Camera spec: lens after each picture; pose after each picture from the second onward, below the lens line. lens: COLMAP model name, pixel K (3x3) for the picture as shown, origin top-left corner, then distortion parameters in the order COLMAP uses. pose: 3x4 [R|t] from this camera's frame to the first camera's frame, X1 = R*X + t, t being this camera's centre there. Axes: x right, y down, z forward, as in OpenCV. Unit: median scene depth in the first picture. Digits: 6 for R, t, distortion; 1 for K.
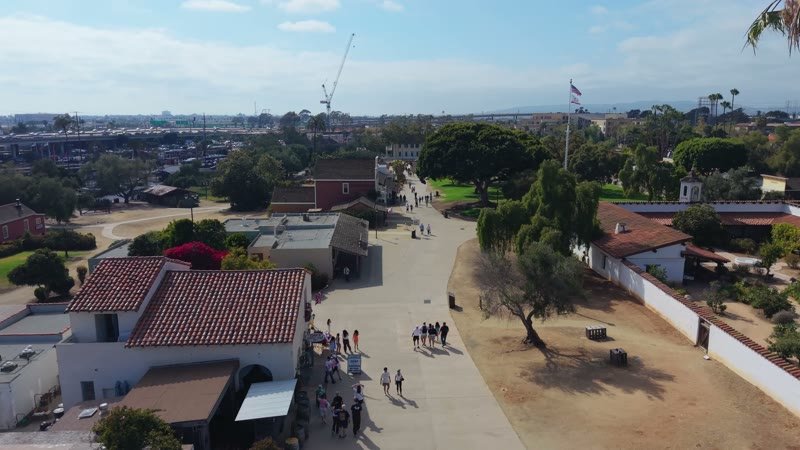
lens RADIAL K [[567.1, 0, 402.2], [0, 567.1, 225.9], [0, 0, 1]] dist [0.056334, -0.080316]
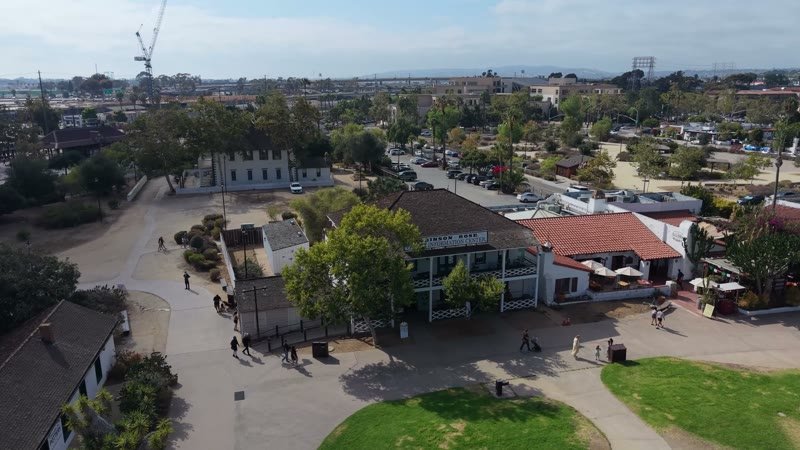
lens RADIAL K [[567.1, 0, 402.5], [0, 567.1, 223.7], [0, 0, 1]] dist [0.056334, -0.080316]
pose [[0.977232, -0.051381, 0.205858, 0.010660], [0.039469, 0.997323, 0.061559, -0.041625], [-0.208470, -0.052032, 0.976644, 0.209730]]
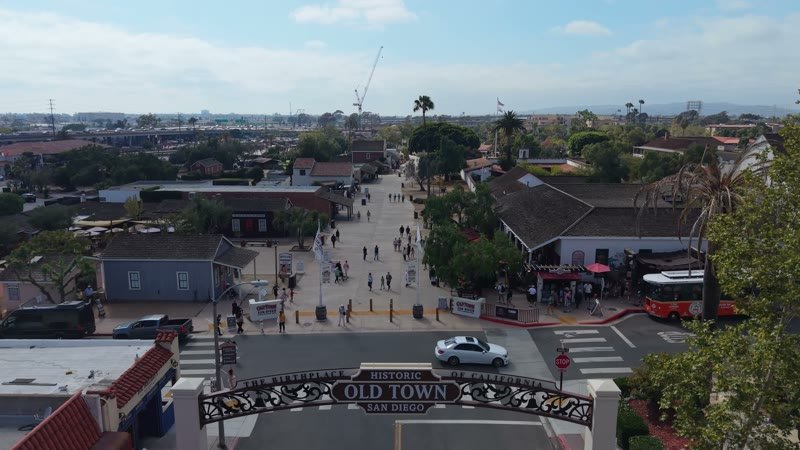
lens RADIAL K [[567.1, 0, 399.2], [0, 567.1, 226.6], [0, 0, 1]] dist [0.056334, -0.080316]
pose [[0.998261, 0.017199, -0.056378, 0.016817], [-0.017129, 0.999852, 0.001727, 0.024042], [0.056399, -0.000758, 0.998408, -0.129399]]
